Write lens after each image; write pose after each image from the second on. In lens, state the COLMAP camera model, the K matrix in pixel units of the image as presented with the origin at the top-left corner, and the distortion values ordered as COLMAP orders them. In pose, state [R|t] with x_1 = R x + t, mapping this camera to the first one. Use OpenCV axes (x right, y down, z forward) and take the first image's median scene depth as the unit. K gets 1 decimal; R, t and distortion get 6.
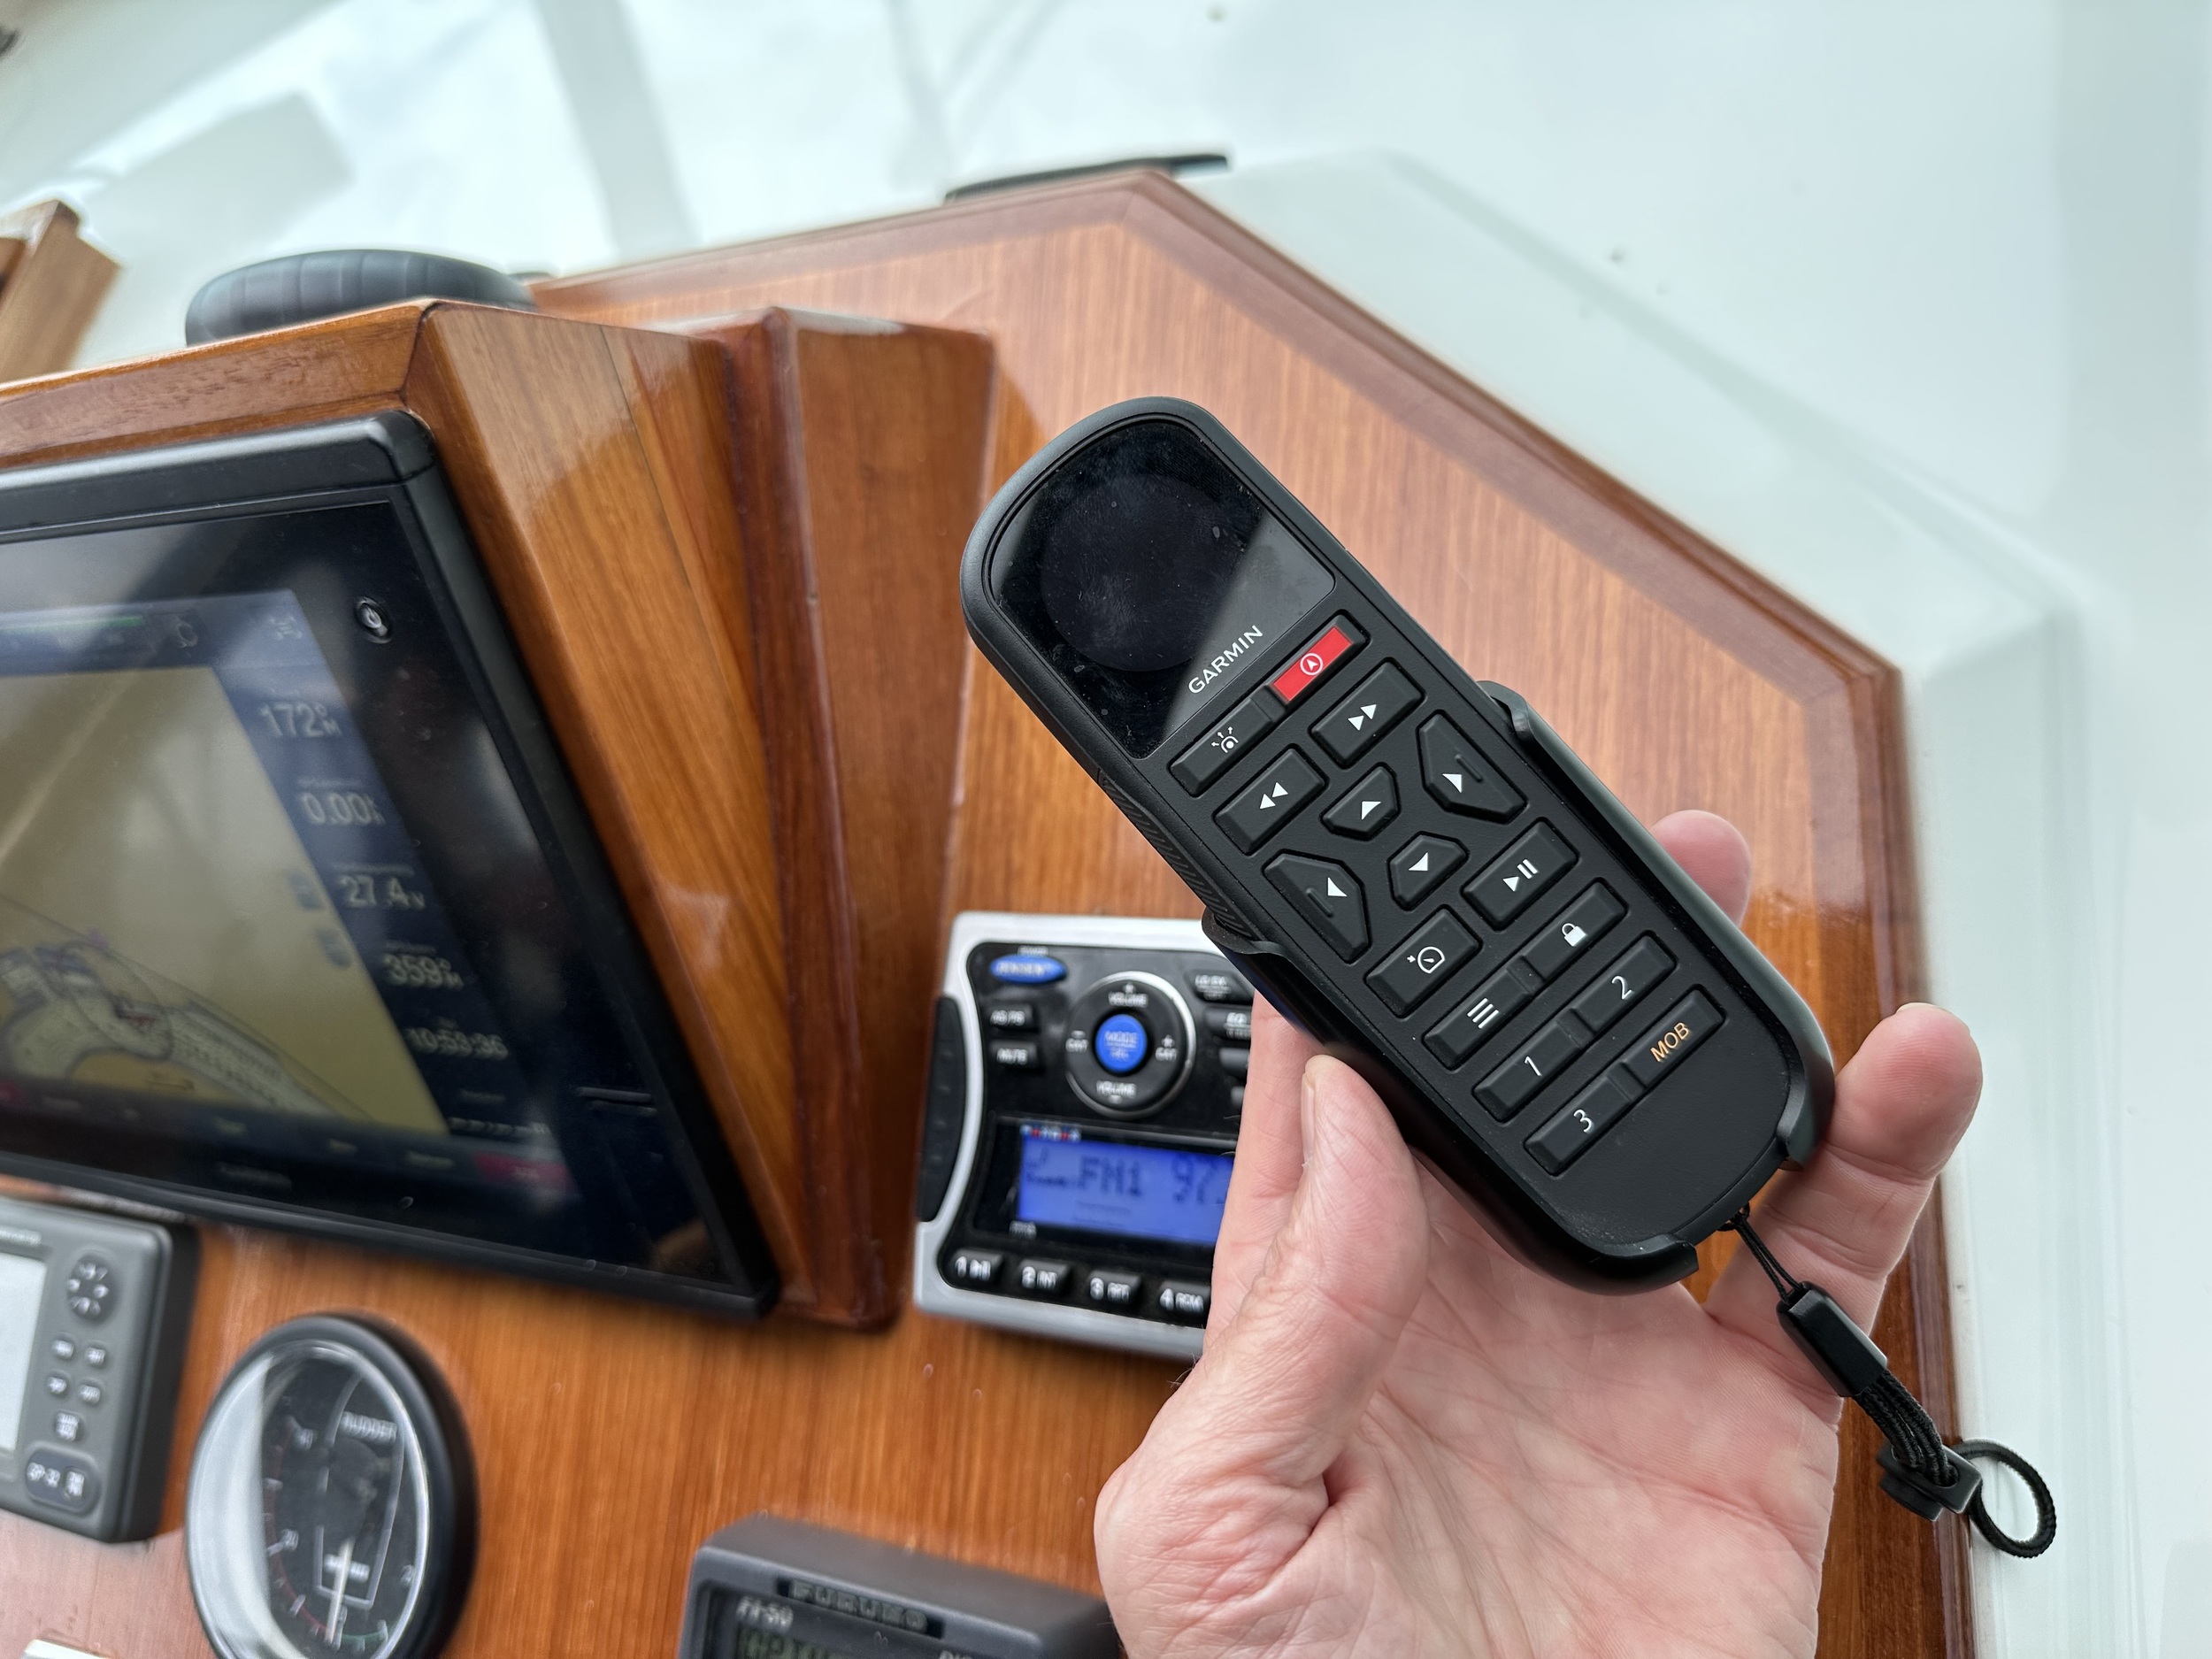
lens RADIAL K [[1633.2, 0, 1106.0], [0, 1633.2, 829.5], [0, 0, 1]] dist [-0.004828, -0.005553]
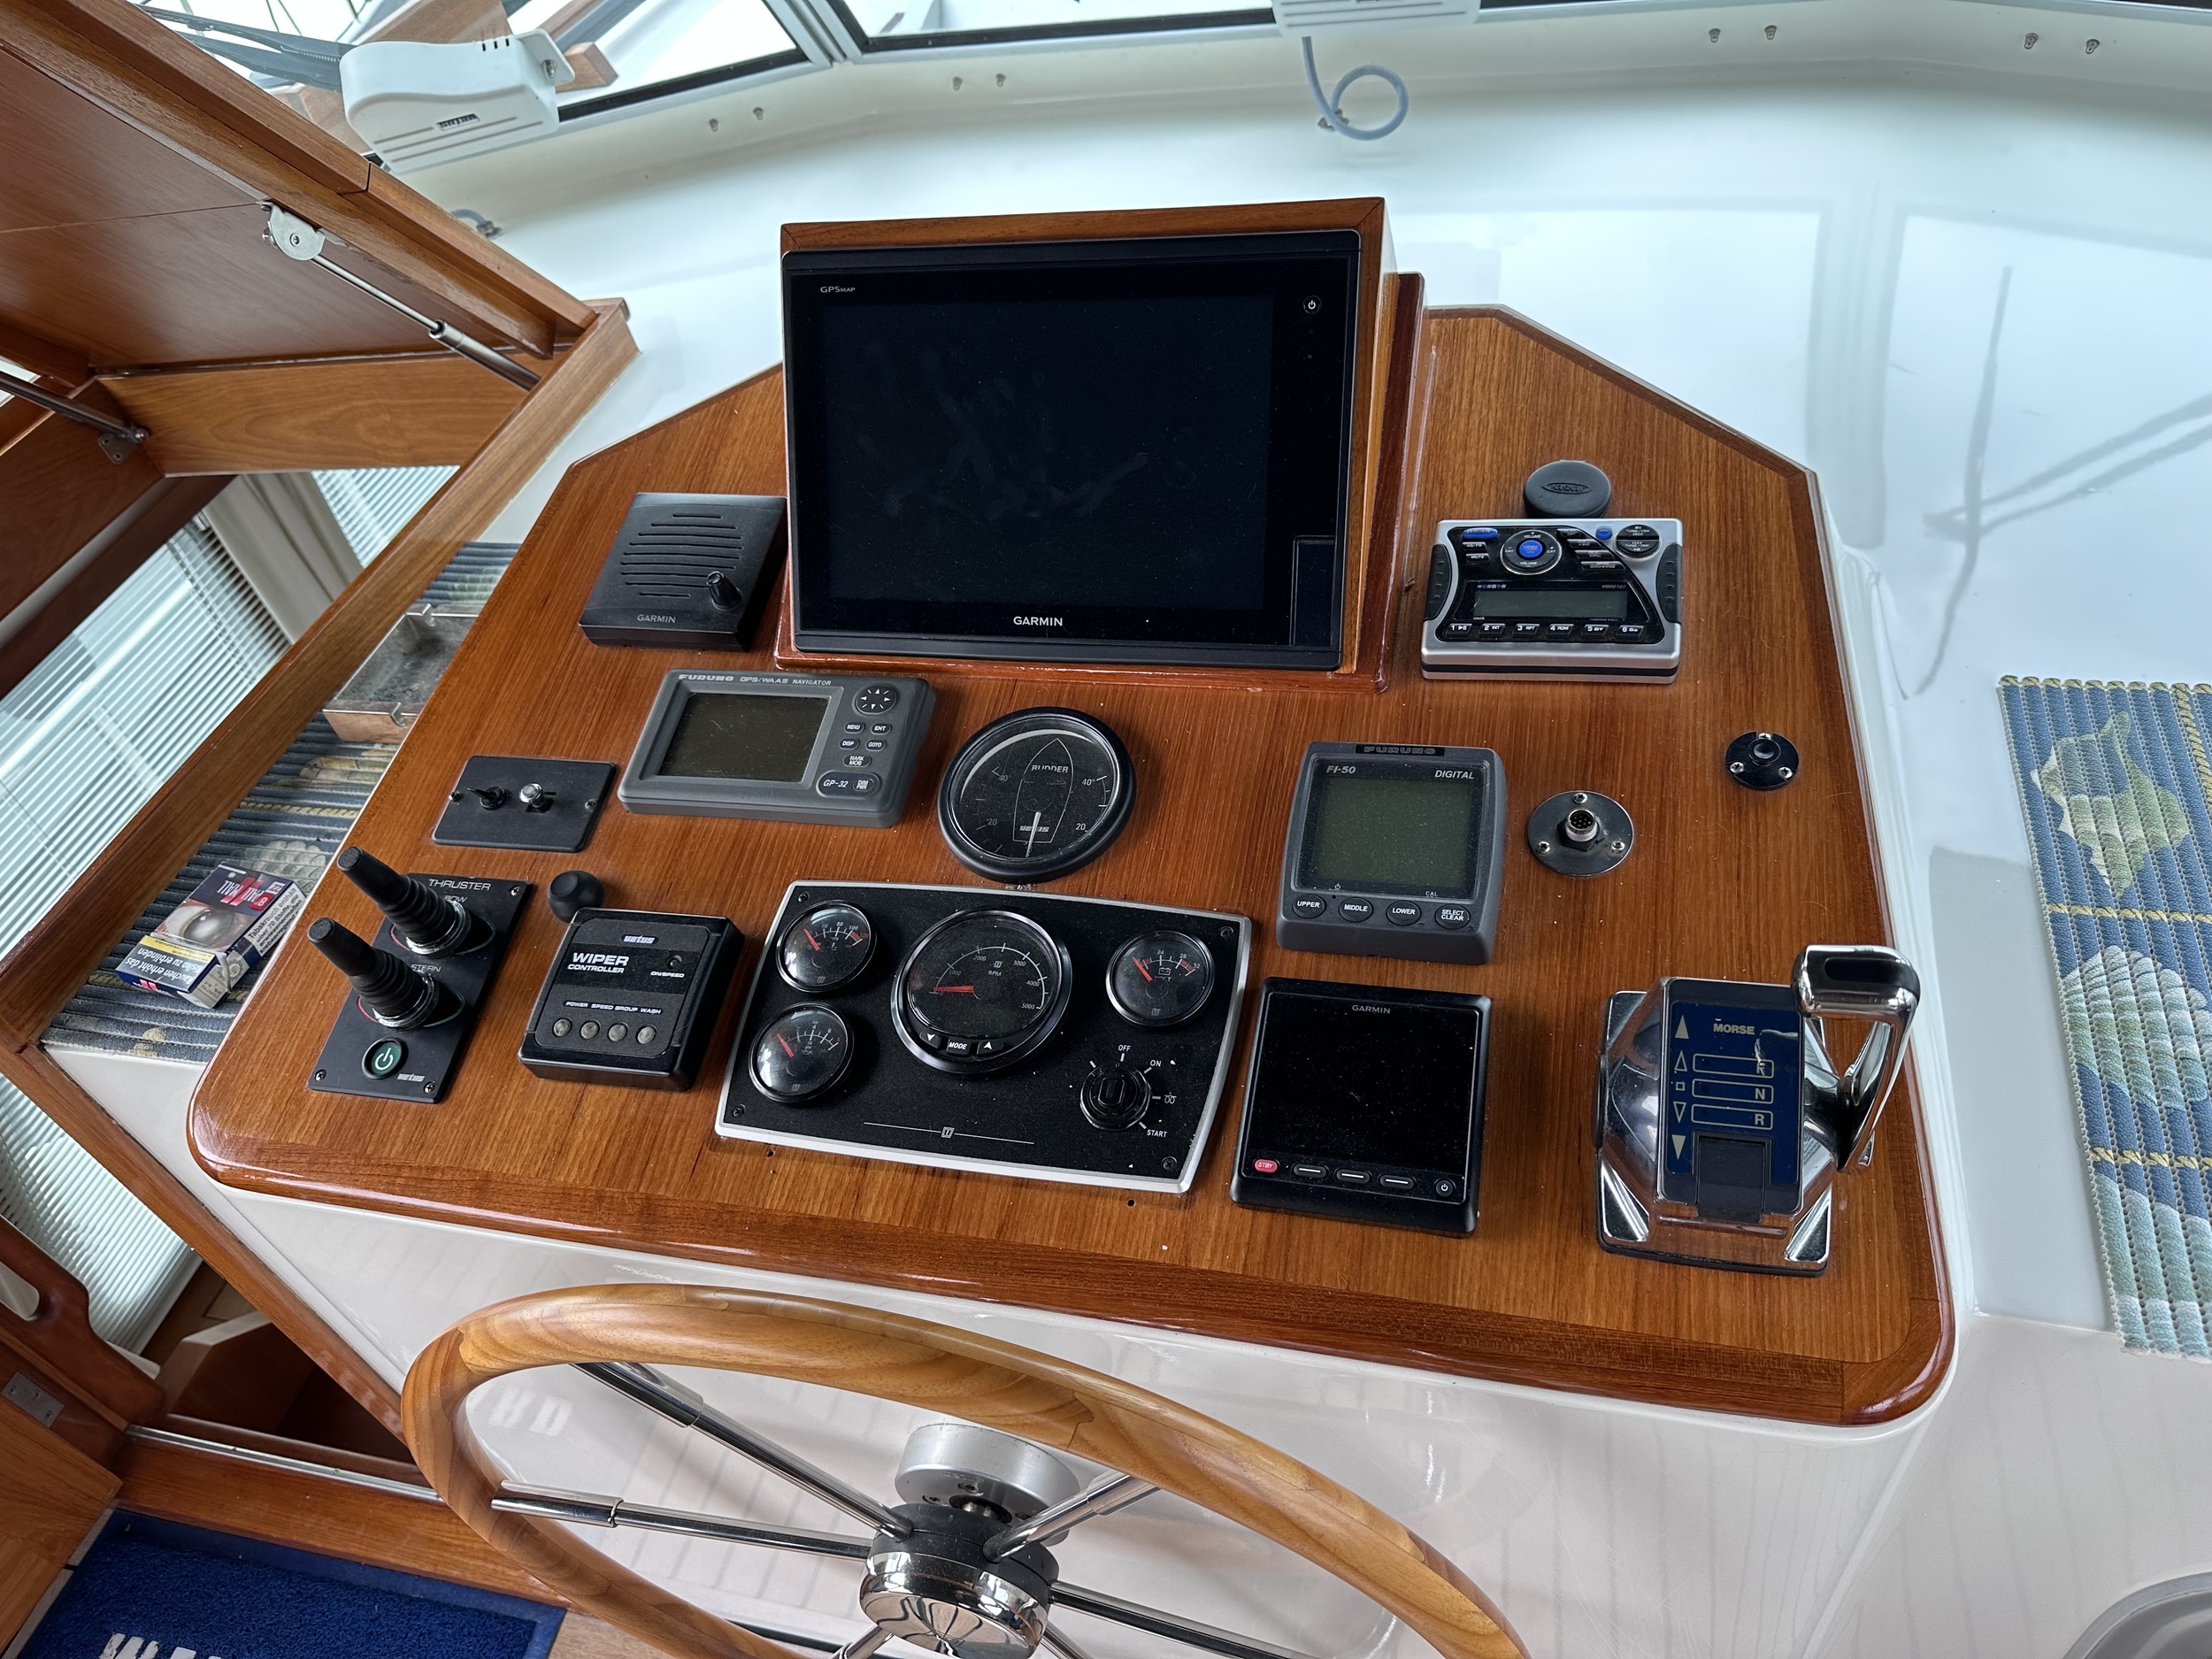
lens RADIAL K [[1622.4, 0, 1153.7], [0, 1622.4, 838.7], [0, 0, 1]] dist [0.118451, -0.215741]
pose [[0.963518, 0.201314, 0.176370, -0.840018], [-0.129445, 0.927285, -0.351263, 1.402420], [-0.234260, 0.315618, 0.919515, -0.956502]]
